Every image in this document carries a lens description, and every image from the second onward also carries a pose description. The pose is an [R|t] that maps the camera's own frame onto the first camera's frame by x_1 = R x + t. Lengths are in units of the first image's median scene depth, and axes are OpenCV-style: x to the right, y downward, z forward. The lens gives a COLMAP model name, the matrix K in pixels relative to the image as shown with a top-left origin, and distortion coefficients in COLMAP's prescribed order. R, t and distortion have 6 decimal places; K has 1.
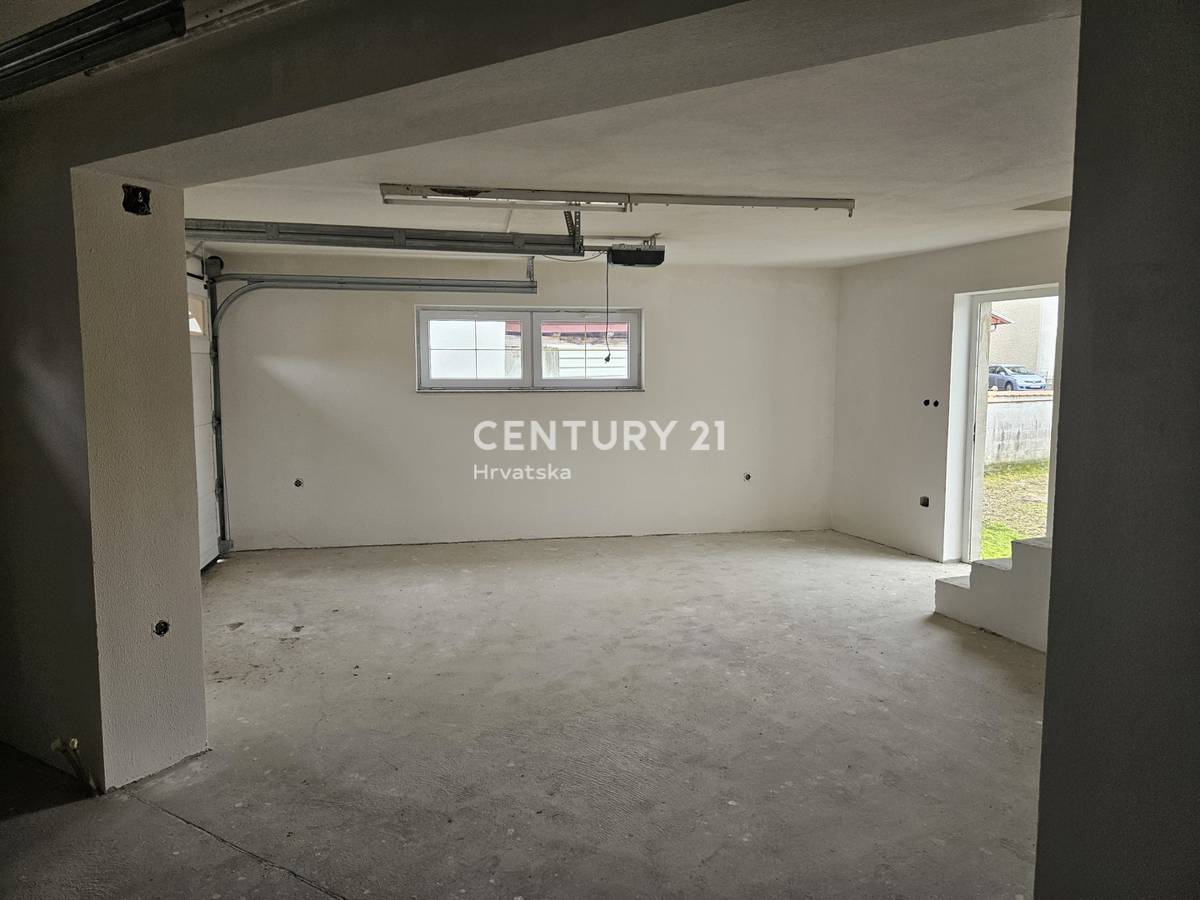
lens RADIAL K [[811.5, 0, 600.0], [0, 811.5, 450.0], [0, 0, 1]] dist [0.084240, -0.075038]
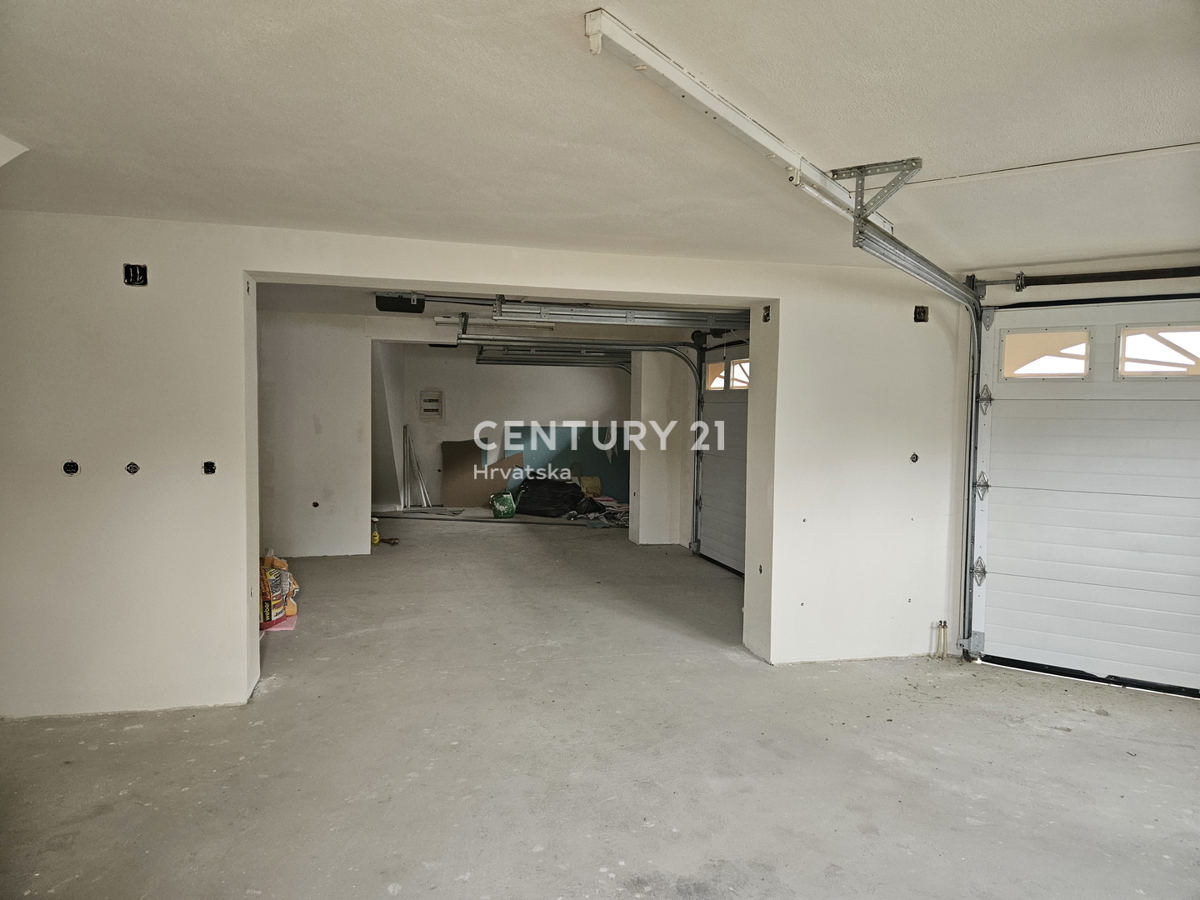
lens RADIAL K [[811.5, 0, 600.0], [0, 811.5, 450.0], [0, 0, 1]] dist [0.084240, -0.075038]
pose [[-0.700205, 0.029052, -0.713351, 0.584221], [-0.083588, 0.988964, 0.122324, -0.134094], [0.709032, 0.145279, -0.690049, 1.270578]]
